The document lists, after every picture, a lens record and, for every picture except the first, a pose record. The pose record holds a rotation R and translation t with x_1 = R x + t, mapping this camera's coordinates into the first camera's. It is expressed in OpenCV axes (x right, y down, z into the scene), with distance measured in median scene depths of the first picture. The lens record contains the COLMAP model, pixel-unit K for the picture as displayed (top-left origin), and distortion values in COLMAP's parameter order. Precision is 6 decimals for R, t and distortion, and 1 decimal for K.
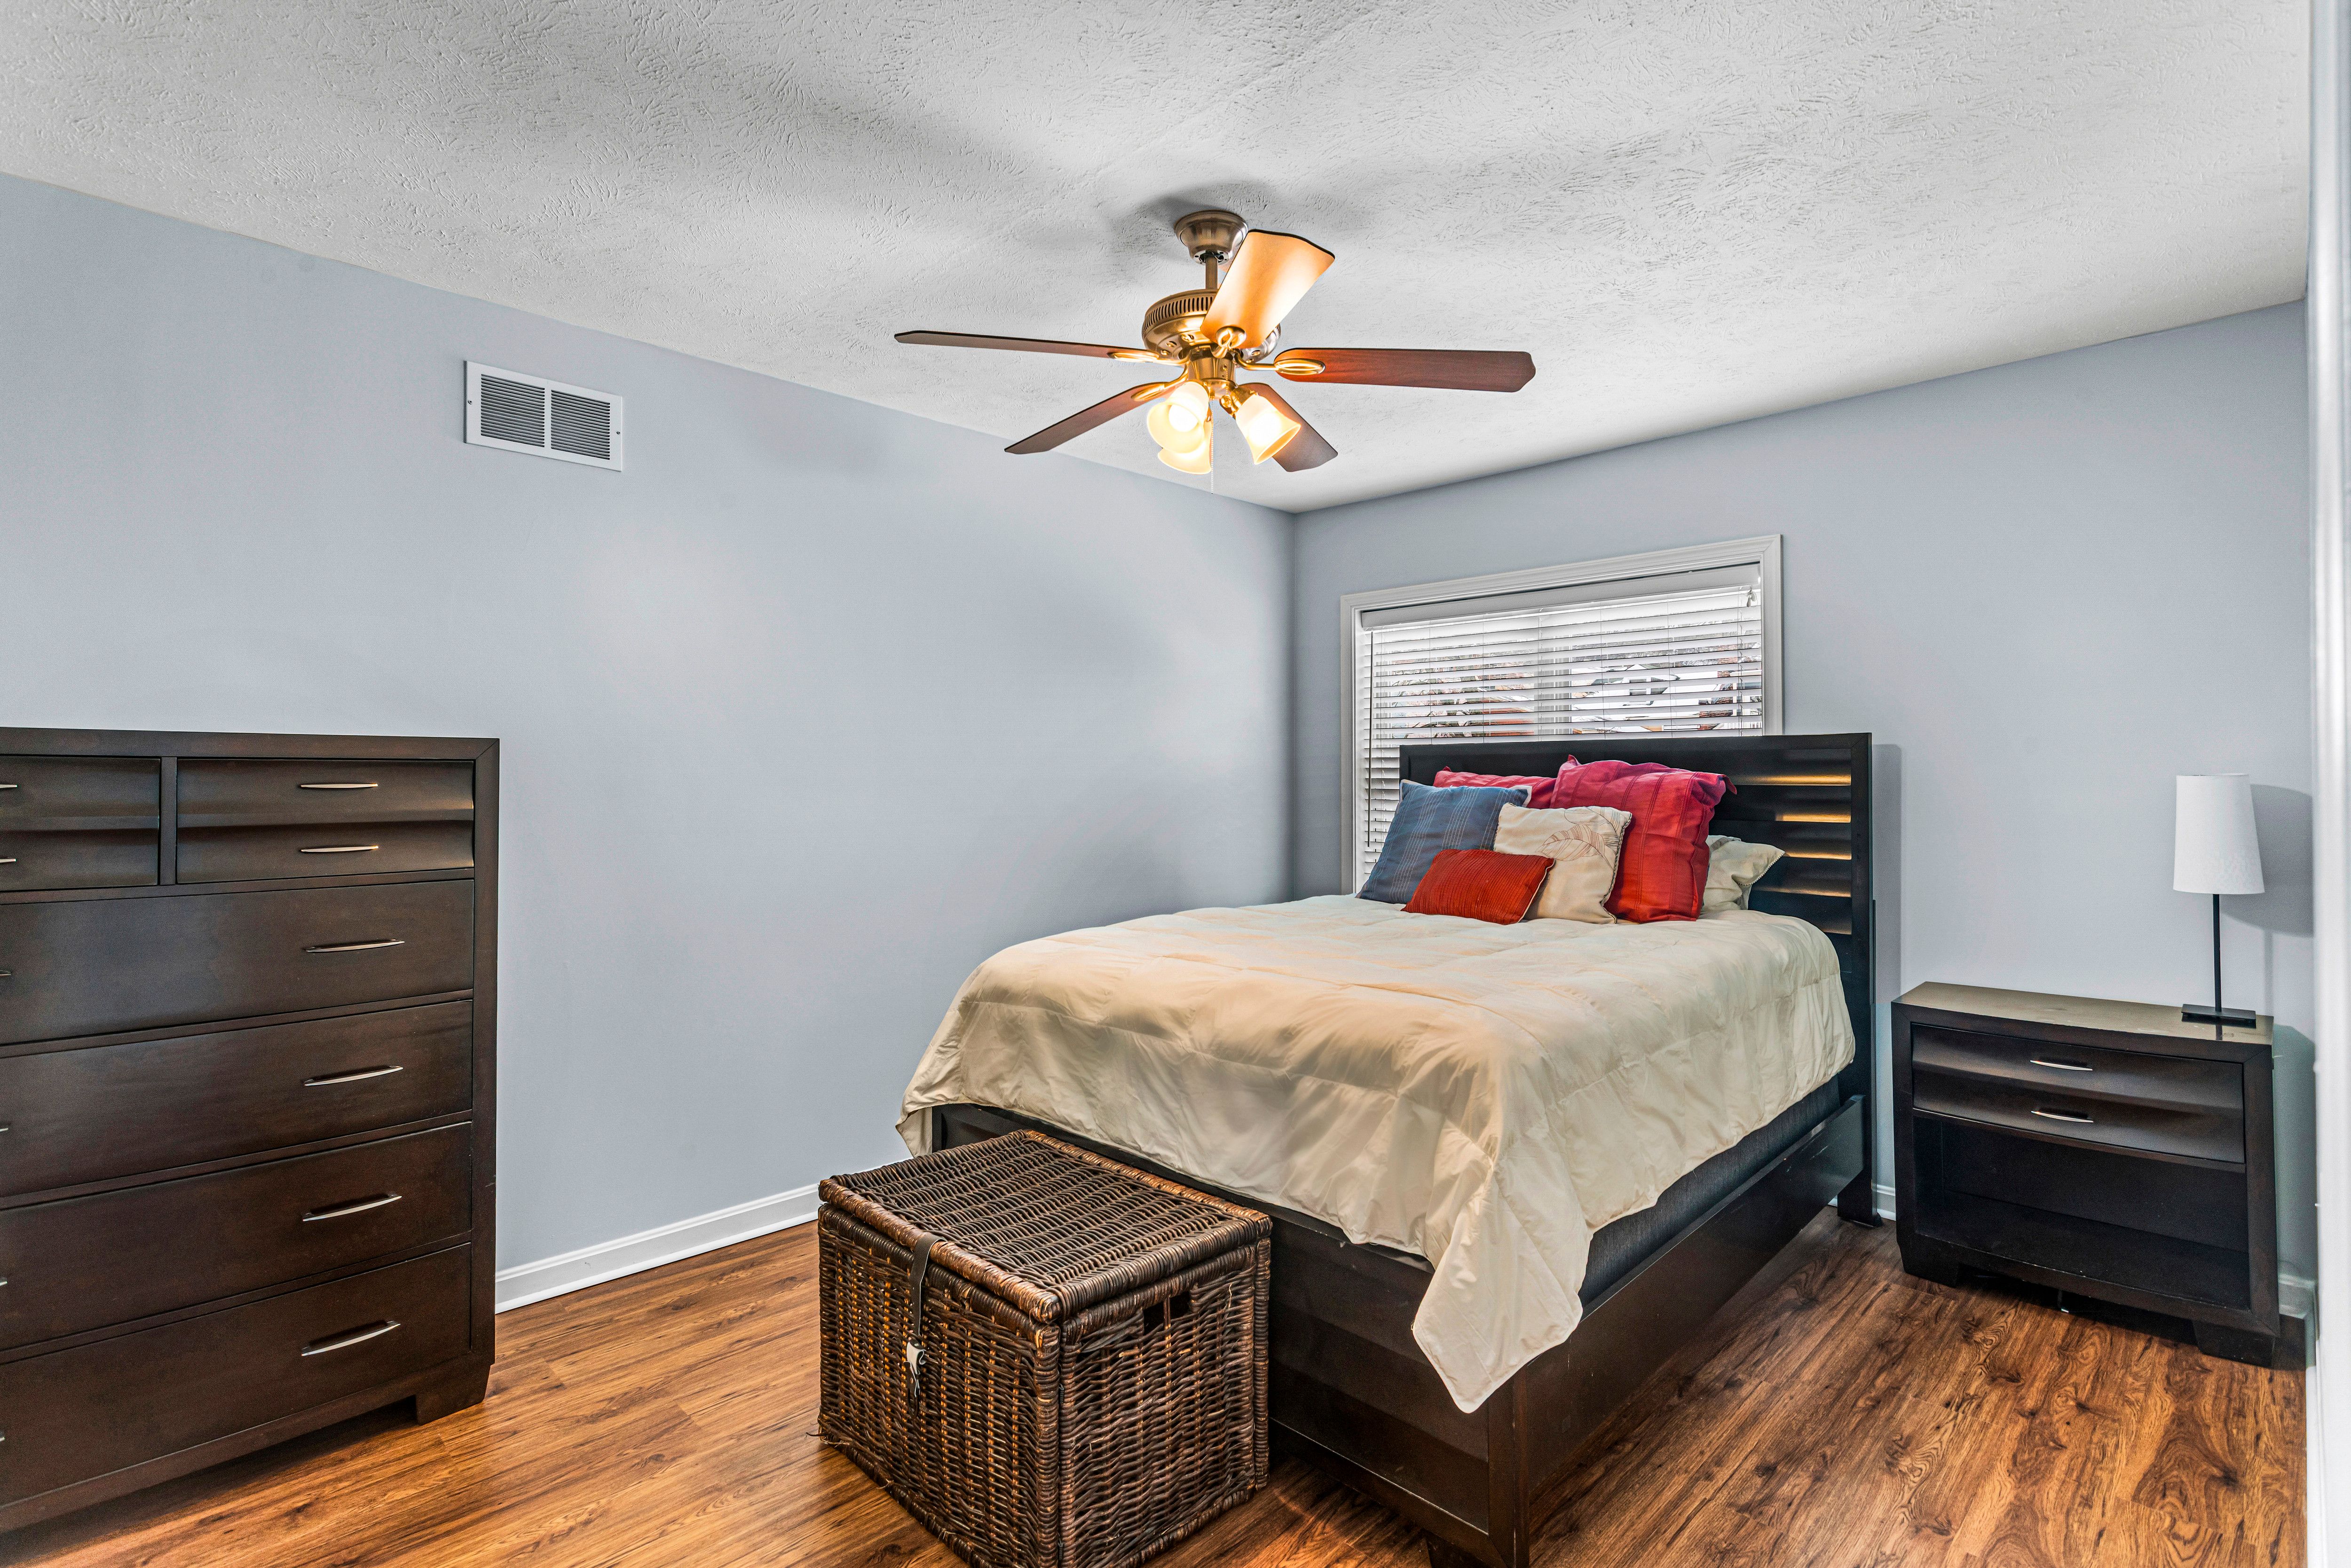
lens RADIAL K [[1142.6, 0, 1182.7], [0, 1142.6, 753.4], [0, 0, 1]] dist [0.001096, 0.002475]
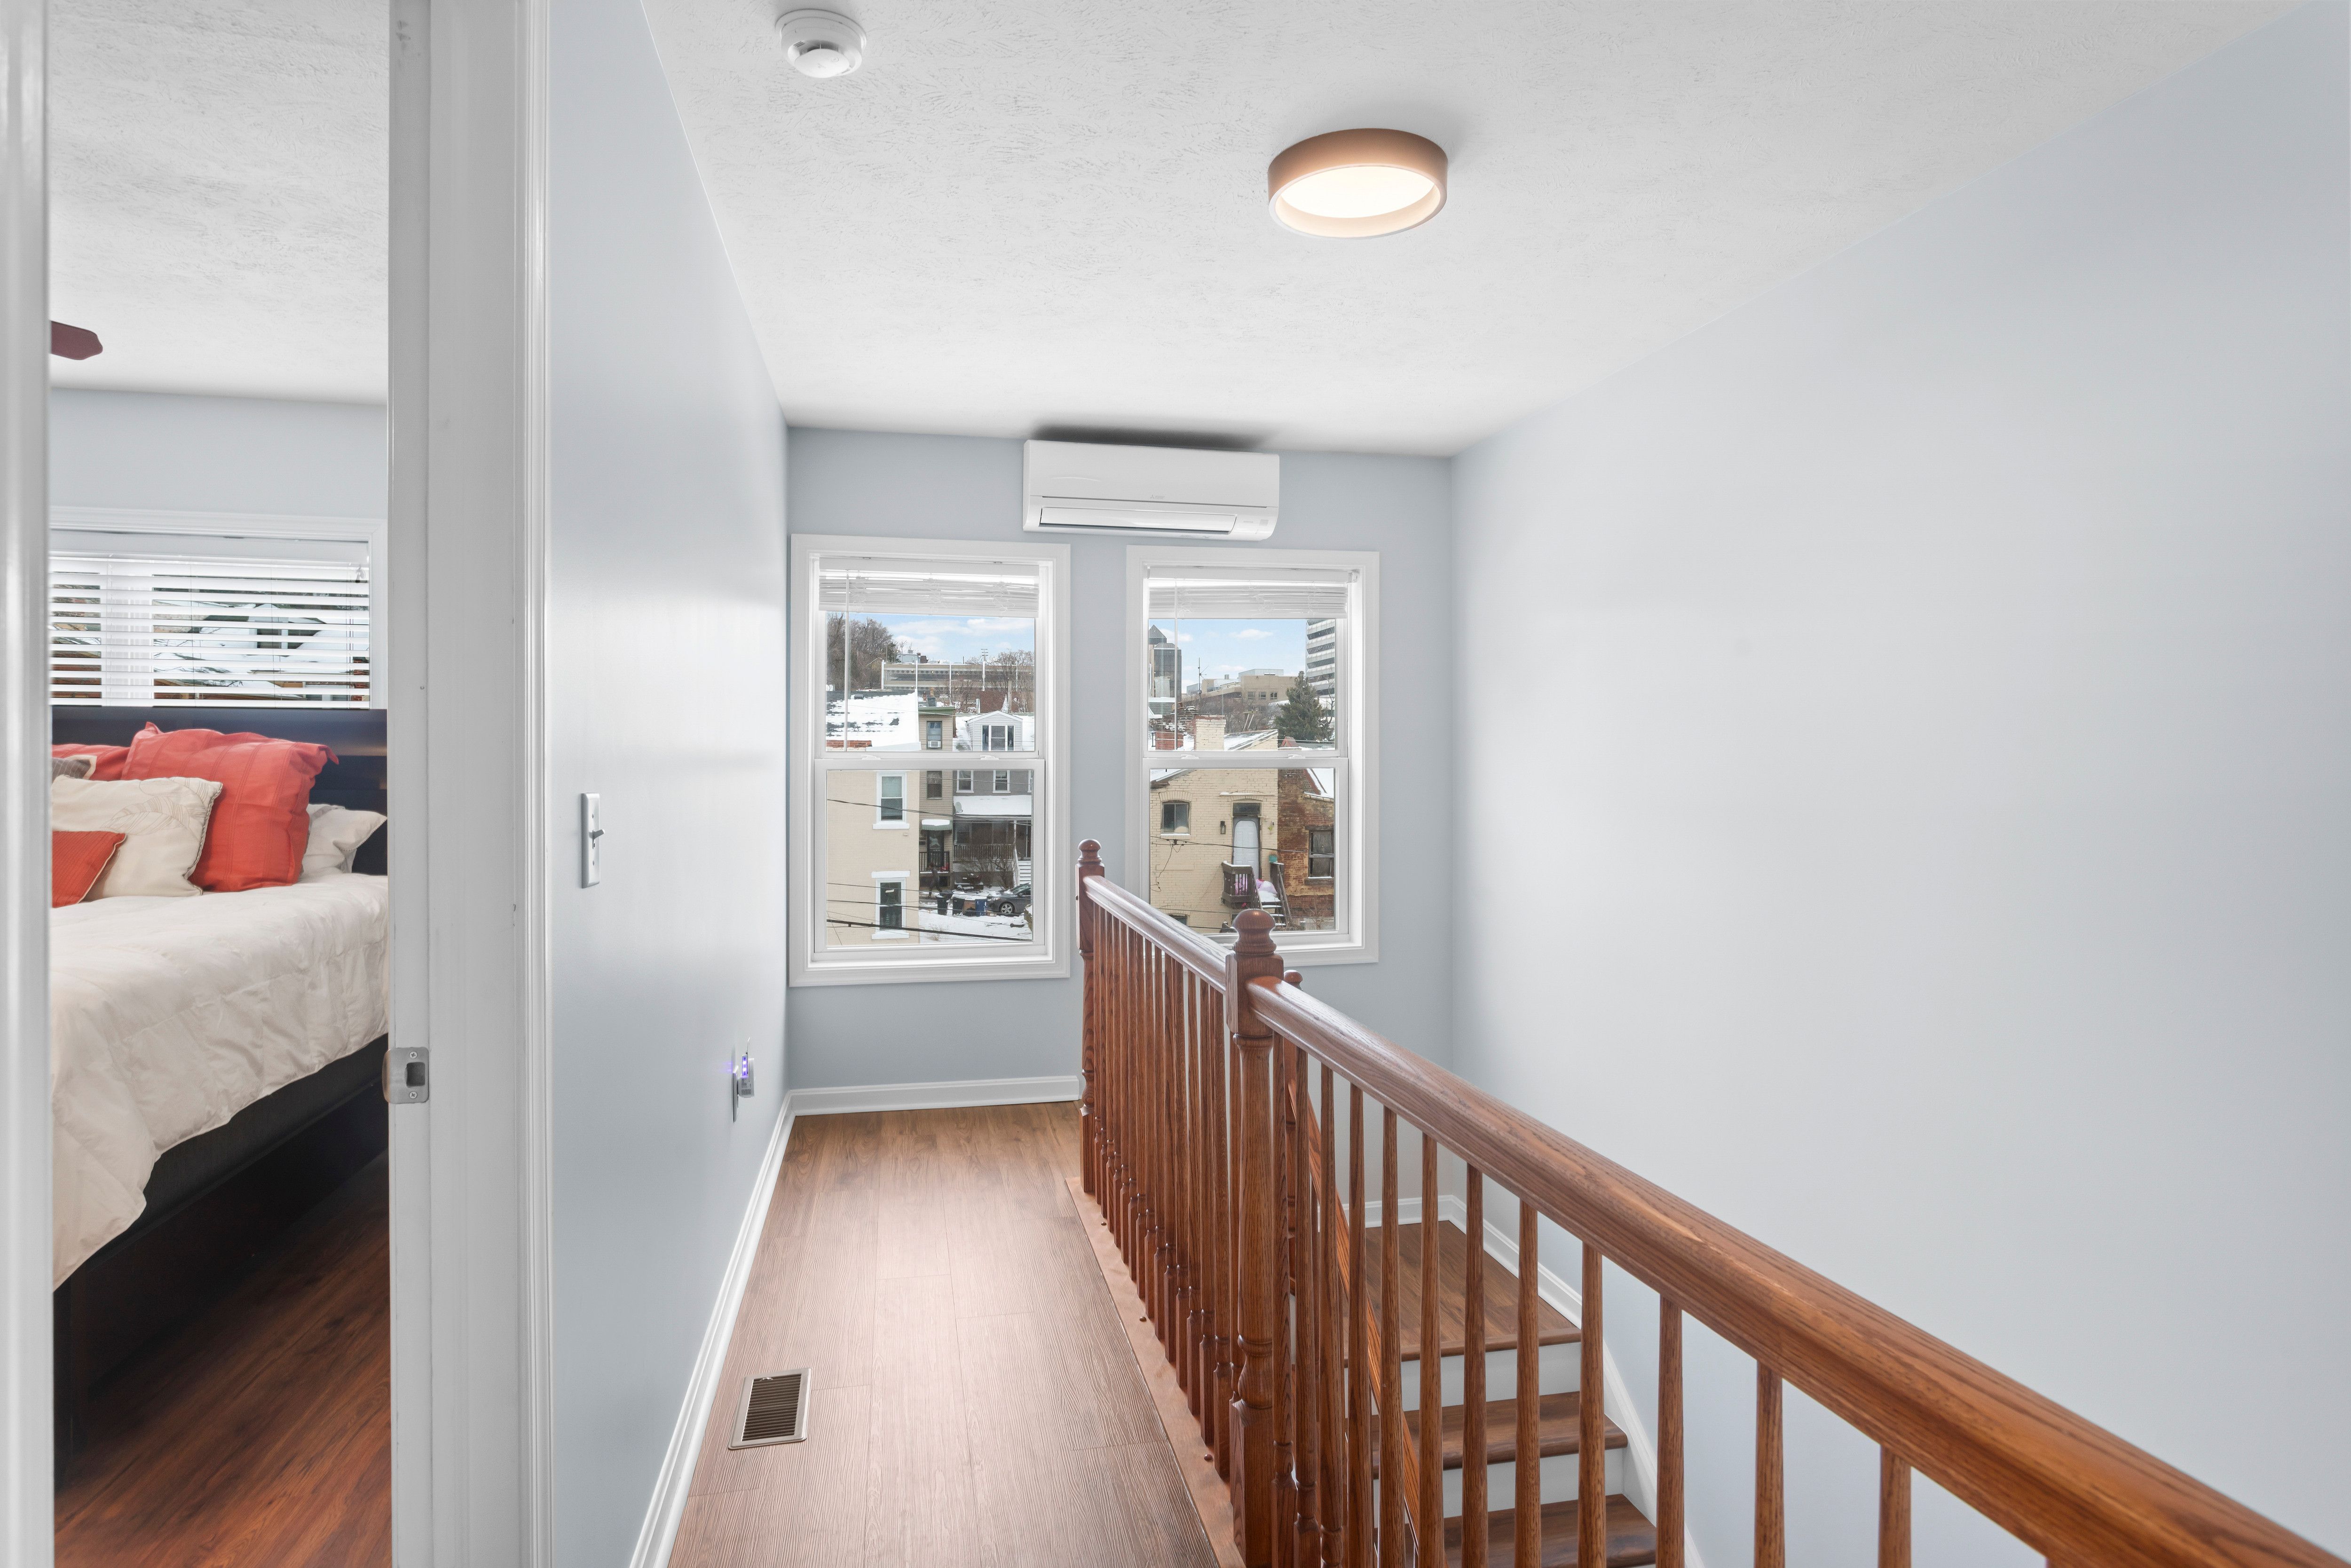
lens RADIAL K [[1299.4, 0, 1181.5], [0, 1299.4, 768.0], [0, 0, 1]] dist [-0.001734, 0.000278]
pose [[0.547413, -0.005705, 0.836843, -0.096196], [-0.024405, 0.999443, 0.022778, -0.007233], [-0.836507, -0.032892, 0.546968, -0.320652]]
